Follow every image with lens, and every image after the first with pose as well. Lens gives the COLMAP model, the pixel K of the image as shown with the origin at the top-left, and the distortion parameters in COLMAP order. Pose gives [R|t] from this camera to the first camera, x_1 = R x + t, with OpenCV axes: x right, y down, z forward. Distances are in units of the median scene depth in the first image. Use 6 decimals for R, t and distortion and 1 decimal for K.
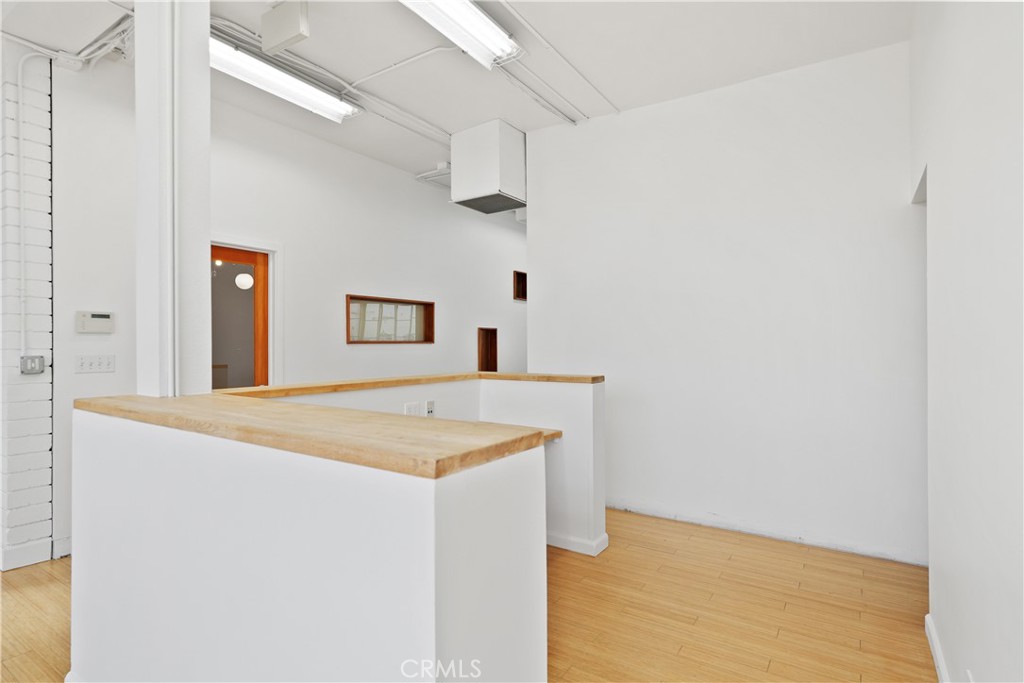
lens RADIAL K [[526.5, 0, 512.0], [0, 526.5, 341.5], [0, 0, 1]] dist [0.000041, 0.000463]
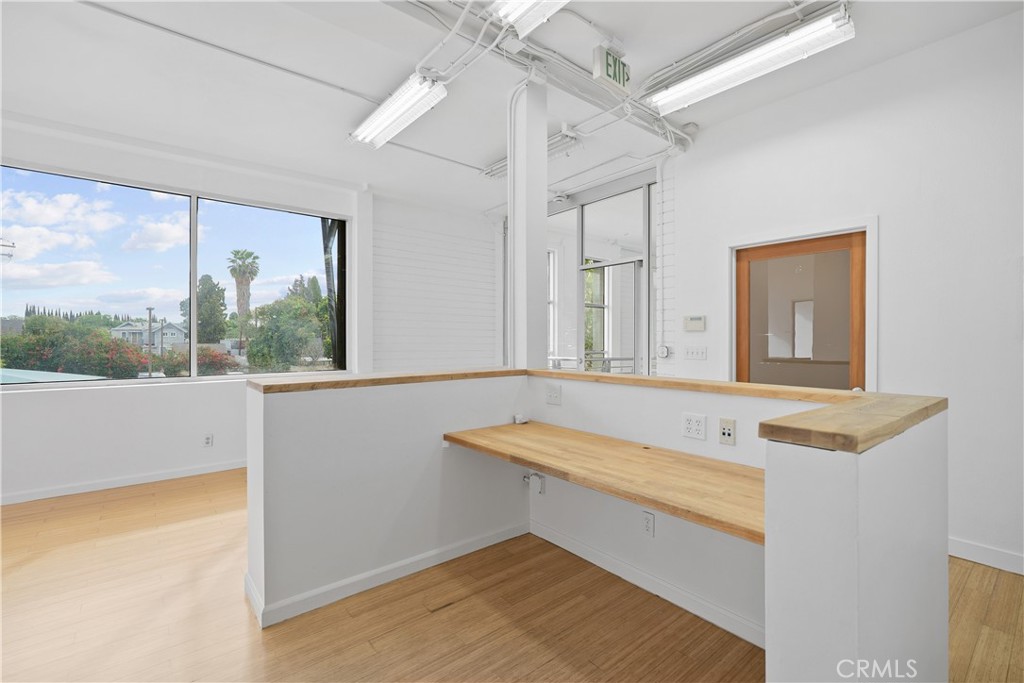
lens RADIAL K [[456.7, 0, 512.0], [0, 456.7, 341.5], [0, 0, 1]] dist [-0.014231, 0.000186]
pose [[-0.298940, 0.007315, -0.954244, 0.442616], [0.004116, 0.999971, 0.006376, 0.001652], [0.954263, -0.002022, -0.298961, 0.780095]]
